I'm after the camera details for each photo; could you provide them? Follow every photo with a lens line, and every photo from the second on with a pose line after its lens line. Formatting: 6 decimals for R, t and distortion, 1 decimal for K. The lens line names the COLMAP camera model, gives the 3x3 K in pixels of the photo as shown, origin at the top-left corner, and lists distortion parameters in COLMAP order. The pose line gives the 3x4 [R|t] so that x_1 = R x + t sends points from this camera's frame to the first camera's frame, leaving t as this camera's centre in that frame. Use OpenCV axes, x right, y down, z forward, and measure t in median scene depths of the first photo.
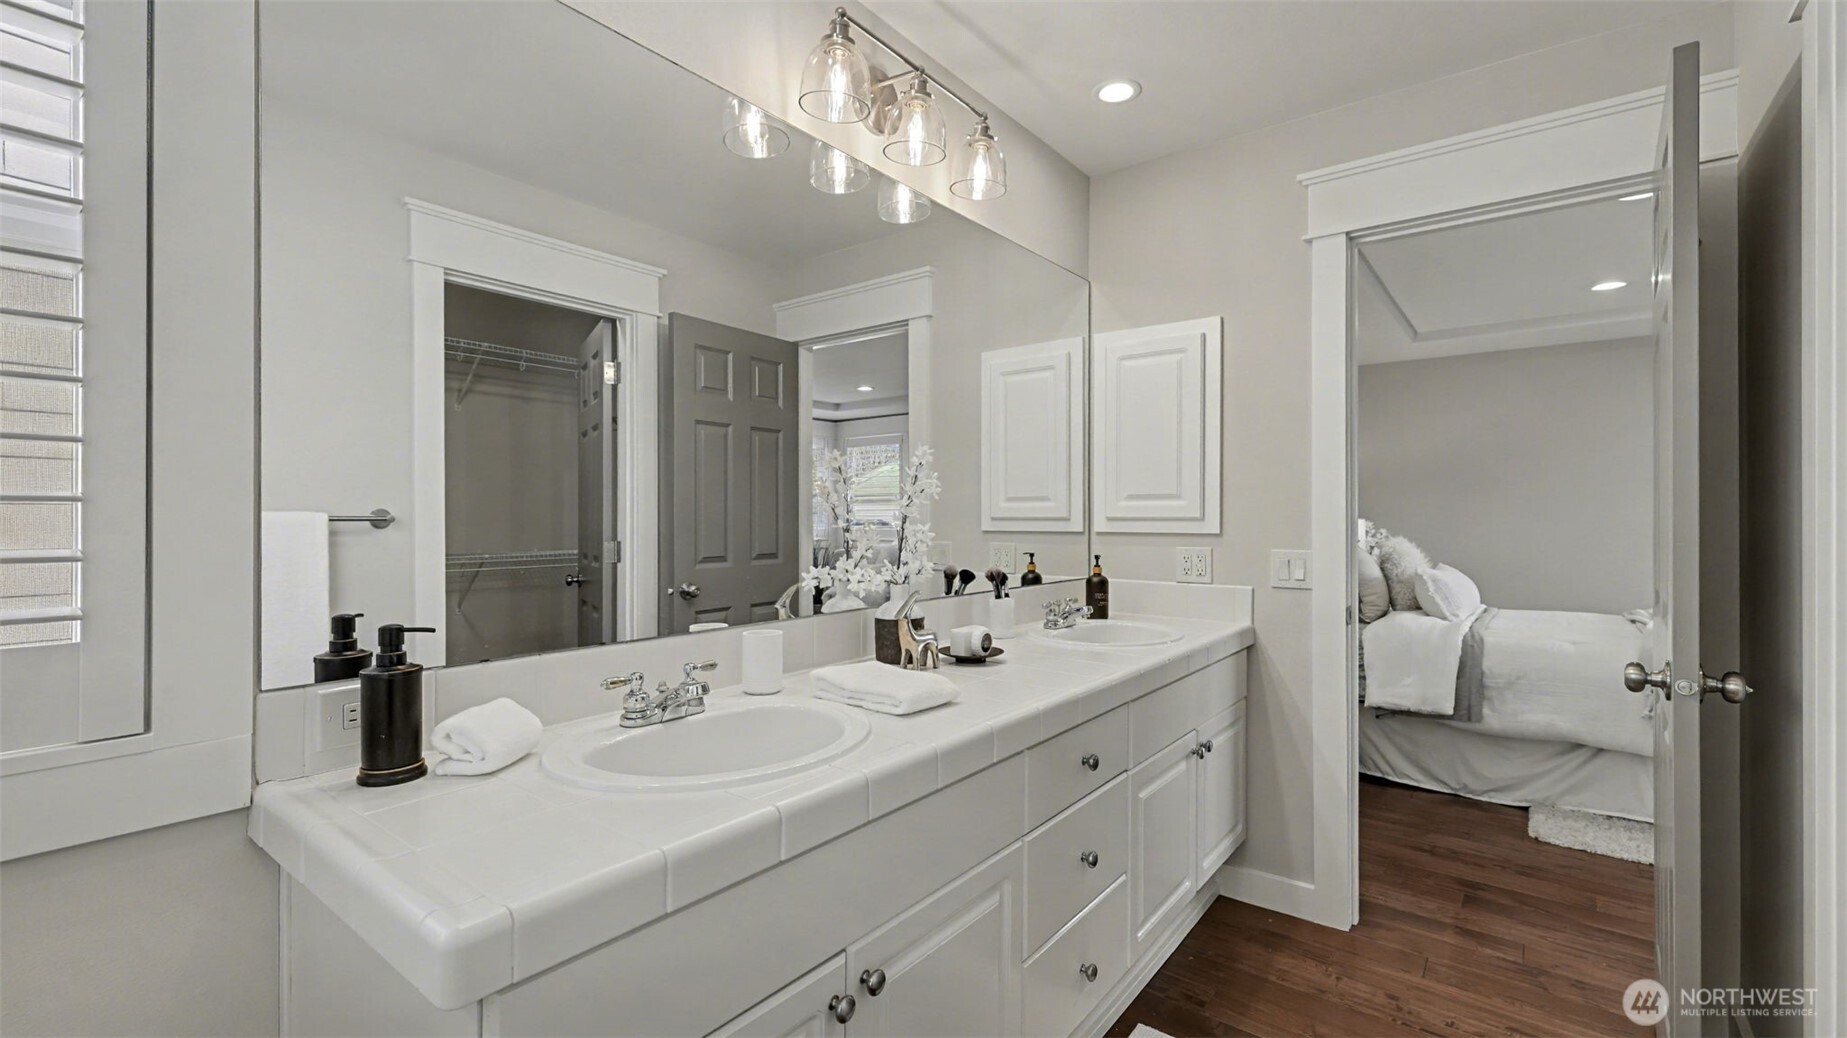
lens RADIAL K [[781.0, 0, 923.5], [0, 781.0, 519.0], [0, 0, 1]] dist [0.000400, 0.000063]
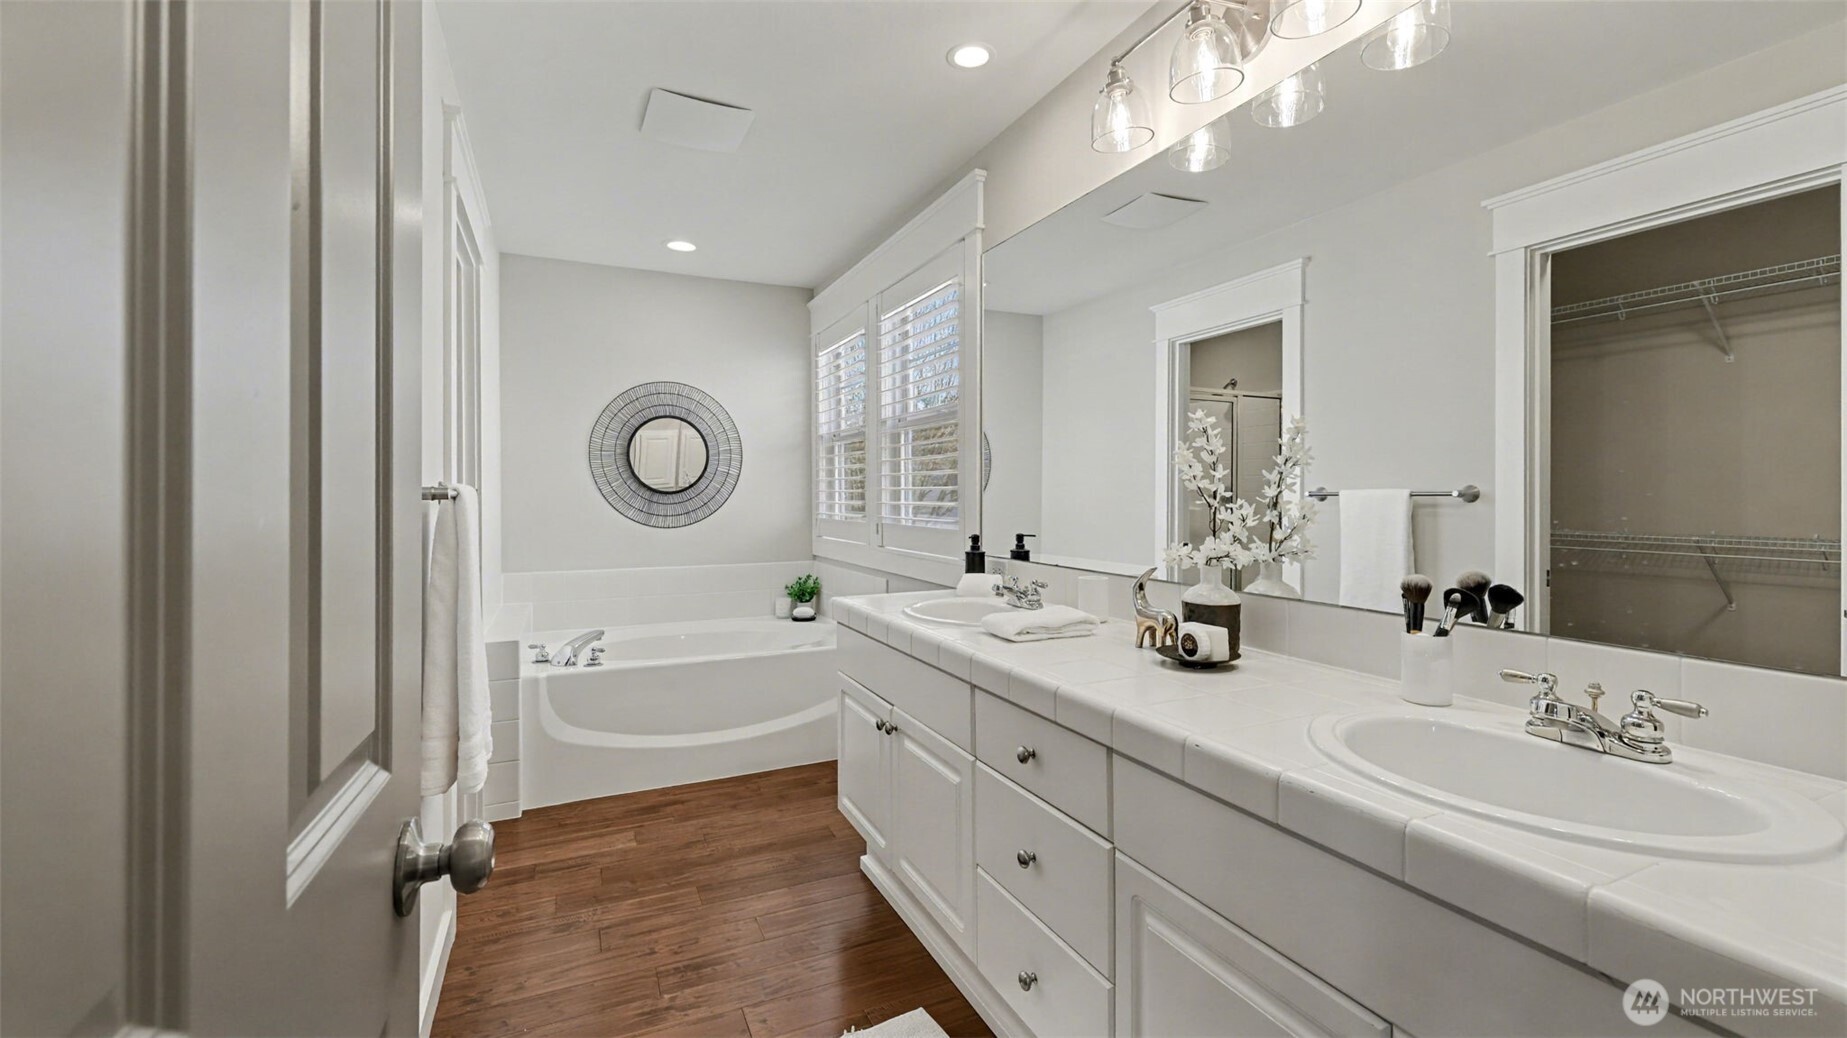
lens RADIAL K [[762.6, 0, 943.7], [0, 762.6, 510.4], [0, 0, 1]] dist [0.000167, -0.000005]
pose [[-0.475891, 0.017402, -0.879332, 0.732677], [0.012577, 0.999837, 0.012980, 0.000063], [0.879414, -0.004883, -0.476033, 0.921807]]
